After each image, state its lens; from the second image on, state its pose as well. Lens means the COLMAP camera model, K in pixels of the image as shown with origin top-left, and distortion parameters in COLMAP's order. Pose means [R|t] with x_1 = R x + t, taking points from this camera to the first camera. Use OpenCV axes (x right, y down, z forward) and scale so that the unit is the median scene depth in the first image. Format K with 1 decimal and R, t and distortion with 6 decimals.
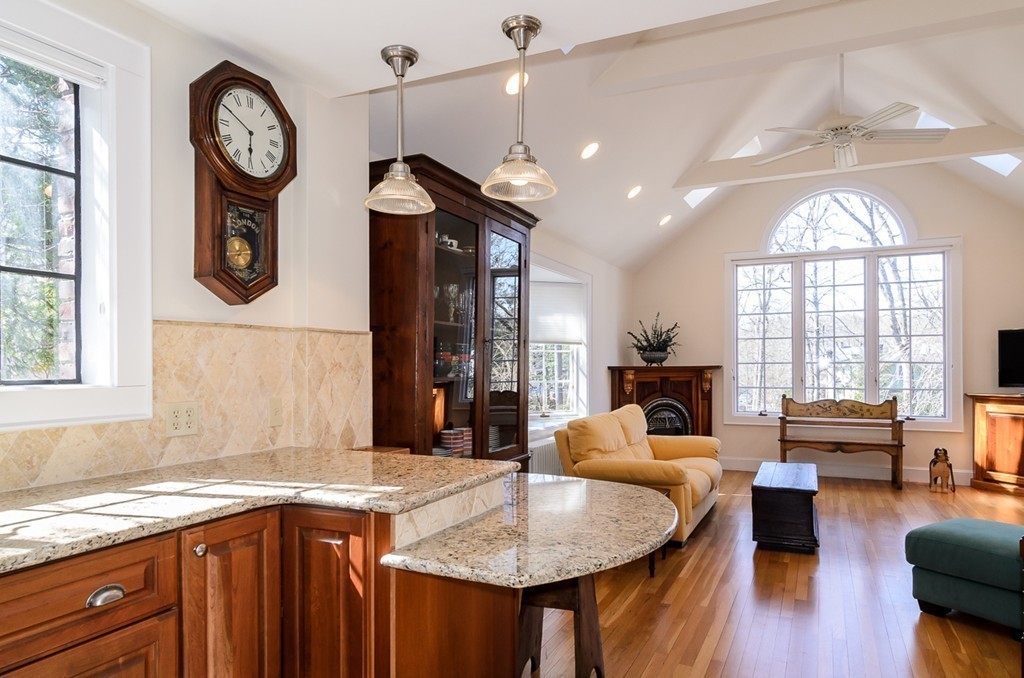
lens RADIAL K [[661.3, 0, 513.3], [0, 661.3, 363.7], [0, 0, 1]] dist [0.000720, 0.001097]
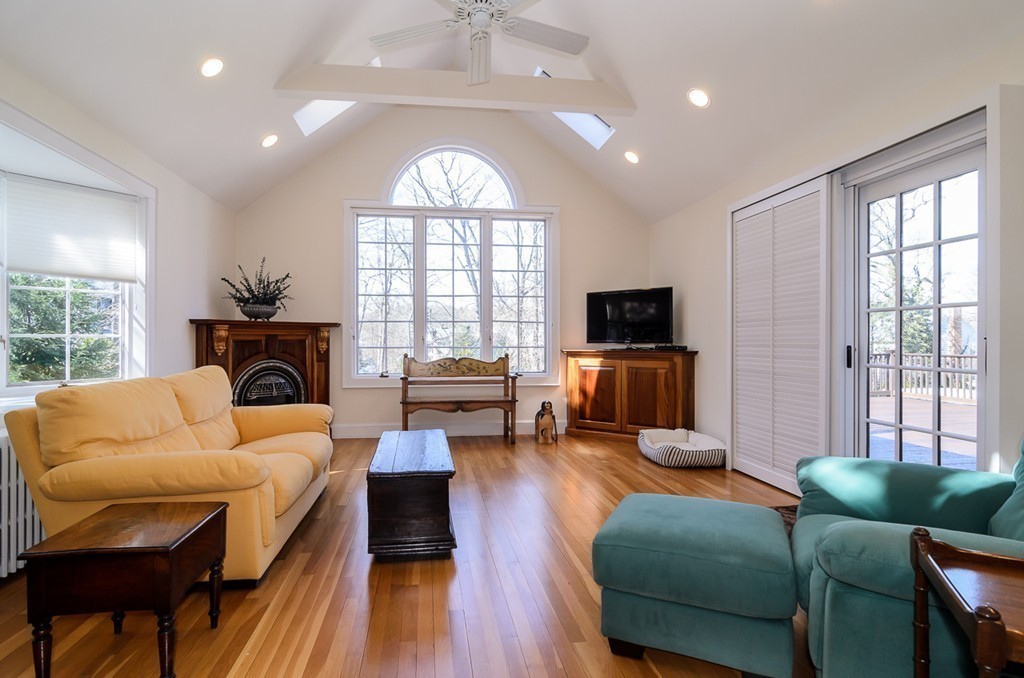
lens RADIAL K [[565.4, 0, 512.0], [0, 565.4, 339.0], [0, 0, 1]] dist [-0.000364, -0.000409]
pose [[0.835695, 0.002429, 0.549188, 0.098429], [-0.002345, 0.999997, -0.000853, 0.027232], [-0.549189, -0.000575, 0.835698, 0.256907]]
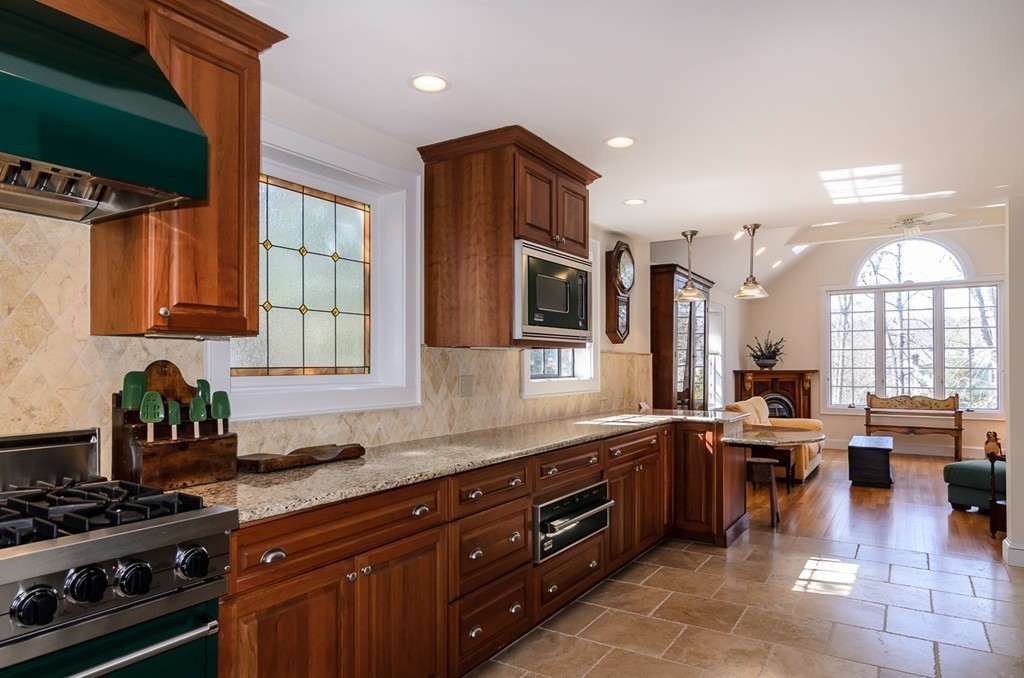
lens RADIAL K [[612.4, 0, 513.3], [0, 612.4, 361.3], [0, 0, 1]] dist [-0.002342, -0.000683]
pose [[0.990952, 0.001829, -0.134203, -0.145619], [-0.002967, 0.999961, -0.008279, -0.002808], [0.134183, 0.008602, 0.990919, -0.344048]]
